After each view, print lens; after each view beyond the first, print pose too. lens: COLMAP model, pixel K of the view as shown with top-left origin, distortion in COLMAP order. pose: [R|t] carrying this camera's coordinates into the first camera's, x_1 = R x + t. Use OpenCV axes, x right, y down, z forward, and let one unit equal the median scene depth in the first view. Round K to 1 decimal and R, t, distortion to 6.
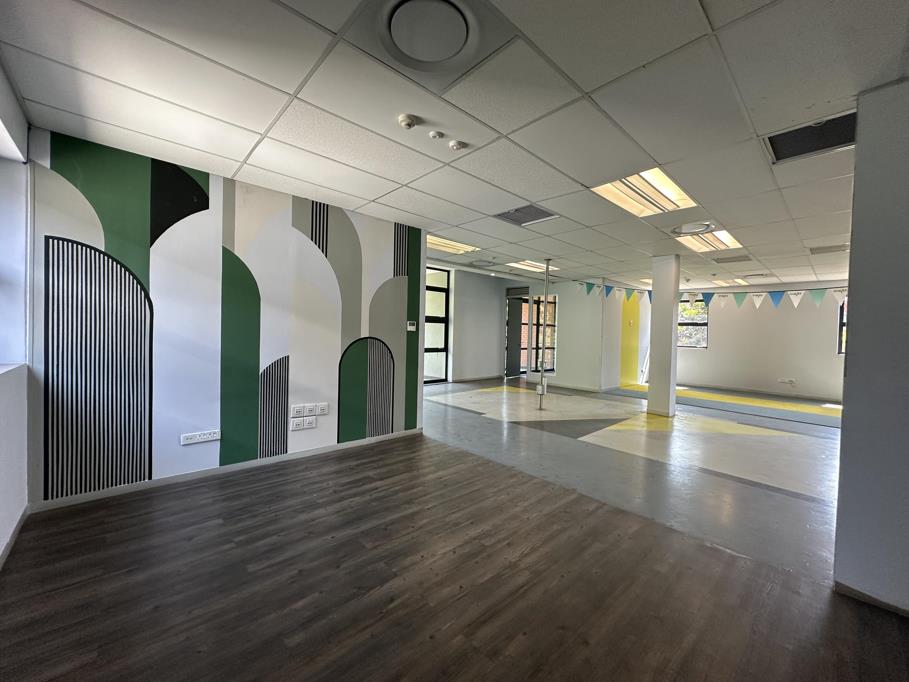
lens RADIAL K [[360.6, 0, 454.5], [0, 360.6, 341.0], [0, 0, 1]] dist [-0.002709, -0.000165]
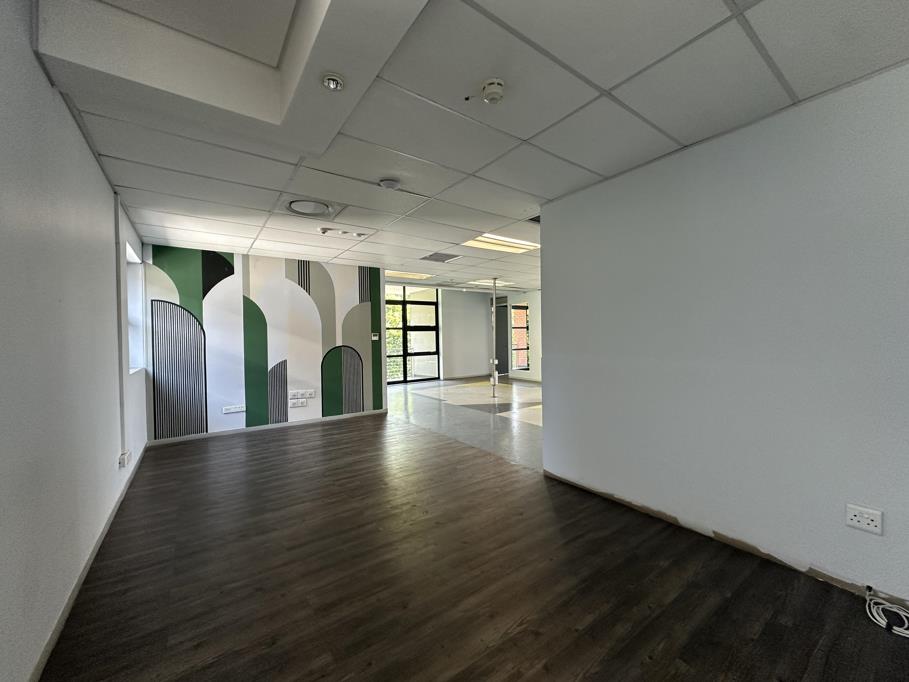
lens RADIAL K [[360.6, 0, 454.5], [0, 360.6, 341.0], [0, 0, 1]] dist [-0.002709, -0.000165]
pose [[0.991587, -0.042065, -0.122420, 0.456163], [0.040514, 0.999064, -0.015135, 0.012726], [0.122942, 0.010048, 0.992363, -0.465819]]
